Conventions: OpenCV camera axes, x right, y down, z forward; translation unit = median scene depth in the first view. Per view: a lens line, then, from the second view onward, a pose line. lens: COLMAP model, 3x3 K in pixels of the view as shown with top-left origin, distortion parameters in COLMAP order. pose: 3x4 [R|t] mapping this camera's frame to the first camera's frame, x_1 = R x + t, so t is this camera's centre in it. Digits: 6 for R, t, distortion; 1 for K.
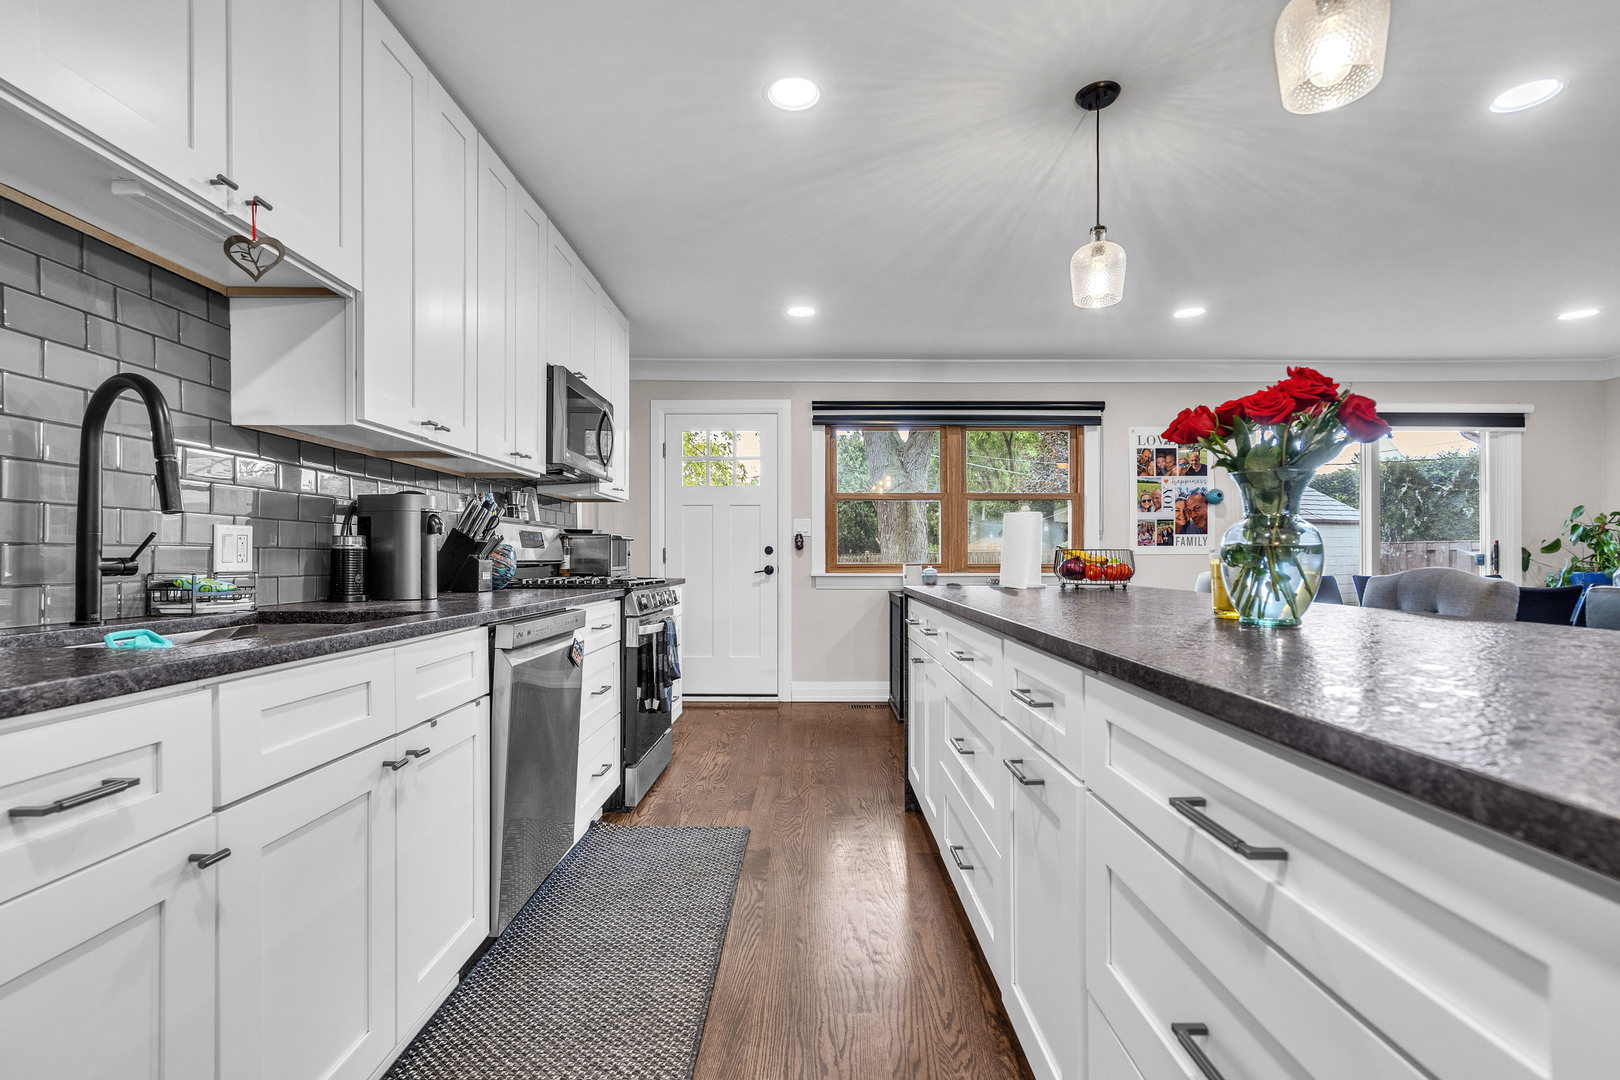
lens RADIAL K [[768.6, 0, 811.2], [0, 768.6, 545.8], [0, 0, 1]] dist [0.003805, 0.001197]
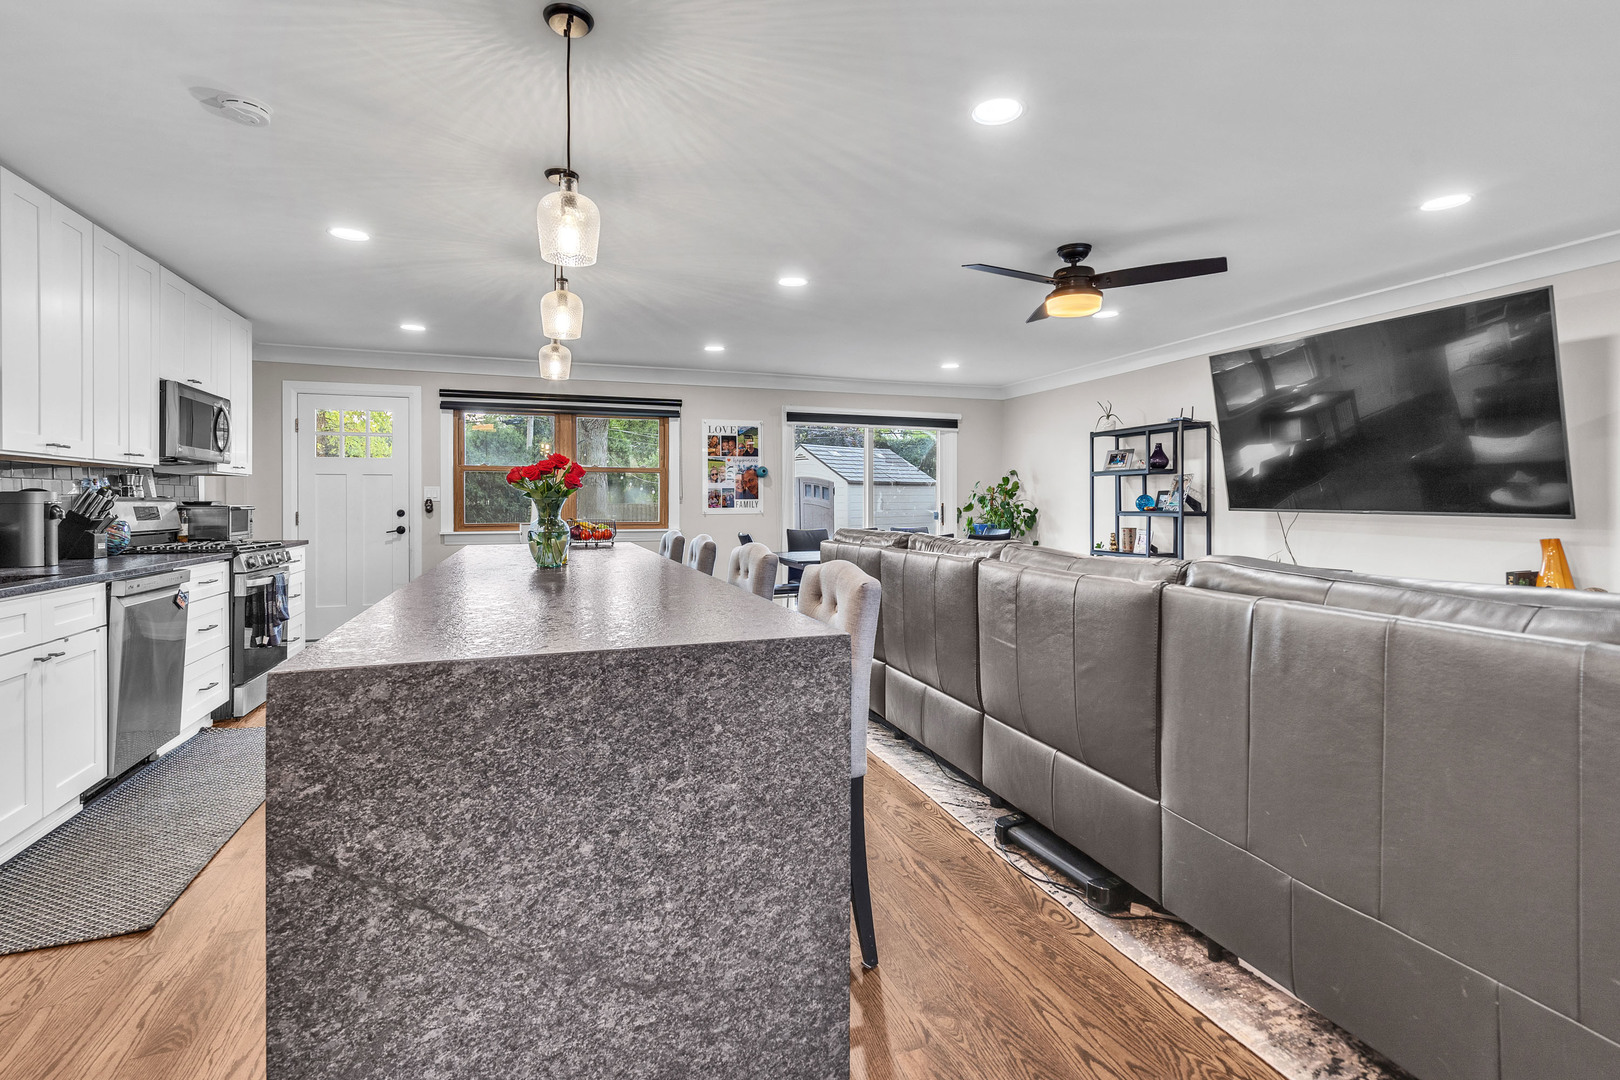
lens RADIAL K [[768.6, 0, 810.4], [0, 768.6, 497.0], [0, 0, 1]] dist [0.003805, 0.001197]
pose [[0.939445, -0.000864, 0.342698, 0.216043], [-0.001202, 0.999982, 0.005817, -0.044195], [-0.342697, -0.005877, 0.939428, -0.535794]]
